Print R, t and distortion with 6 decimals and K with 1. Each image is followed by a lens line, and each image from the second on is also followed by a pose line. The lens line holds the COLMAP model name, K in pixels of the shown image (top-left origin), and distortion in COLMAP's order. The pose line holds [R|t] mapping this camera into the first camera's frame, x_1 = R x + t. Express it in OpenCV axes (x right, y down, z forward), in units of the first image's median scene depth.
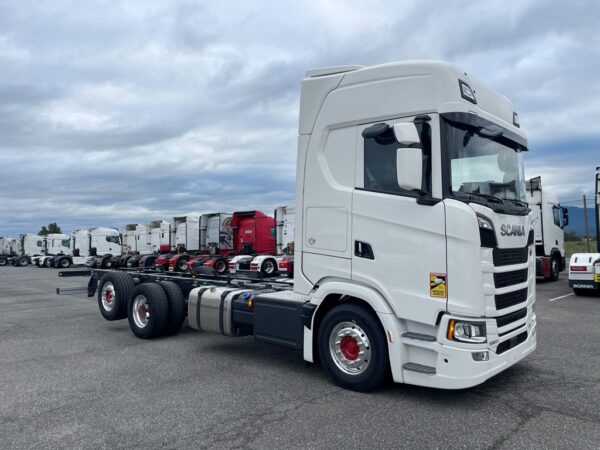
lens RADIAL K [[450.1, 0, 299.8], [0, 450.1, 245.2], [0, 0, 1]] dist [0.006325, 0.000982]
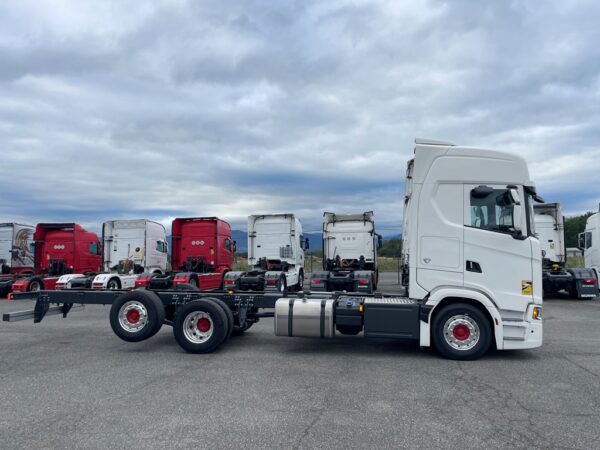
lens RADIAL K [[459.6, 0, 300.2], [0, 459.6, 257.1], [0, 0, 1]] dist [0.006507, 0.002010]
pose [[0.838259, 0.012108, 0.545137, -1.082694], [-0.004862, 0.999880, -0.014732, 0.003270], [-0.545250, 0.009699, 0.838217, 0.012611]]
